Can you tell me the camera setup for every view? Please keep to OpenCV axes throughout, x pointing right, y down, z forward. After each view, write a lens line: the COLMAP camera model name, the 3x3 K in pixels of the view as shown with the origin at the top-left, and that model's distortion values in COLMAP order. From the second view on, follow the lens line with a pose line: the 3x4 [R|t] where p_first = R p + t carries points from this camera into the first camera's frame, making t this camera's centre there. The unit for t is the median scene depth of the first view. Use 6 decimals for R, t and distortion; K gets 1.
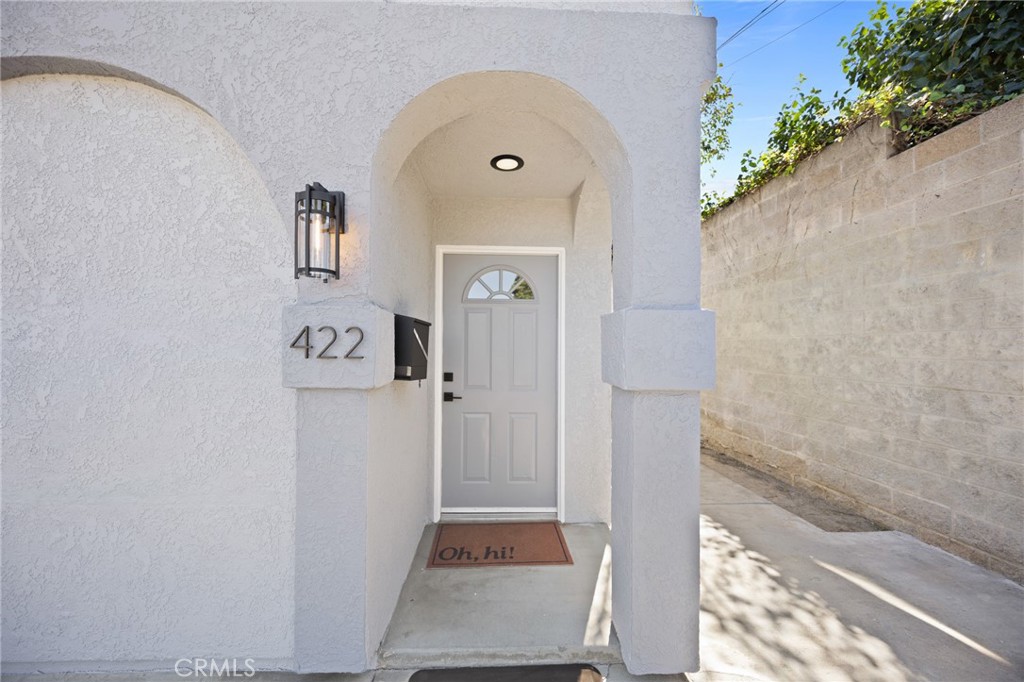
lens RADIAL K [[392.7, 0, 504.1], [0, 392.7, 359.8], [0, 0, 1]] dist [-0.001253, -0.000059]
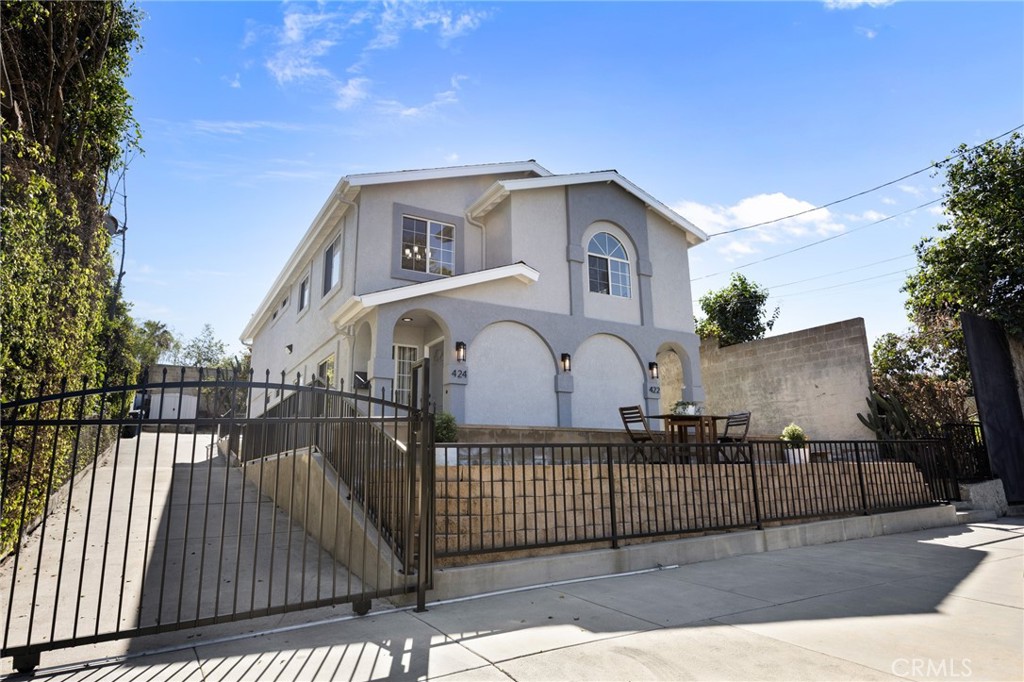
lens RADIAL K [[608.1, 0, 532.8], [0, 608.1, 375.8], [0, 0, 1]] dist [-0.006648, -0.000682]
pose [[0.871912, 0.059139, 0.486078, -3.251073], [0.032004, 0.983675, -0.177087, 0.648738], [-0.488615, 0.169960, 0.855785, -2.932121]]
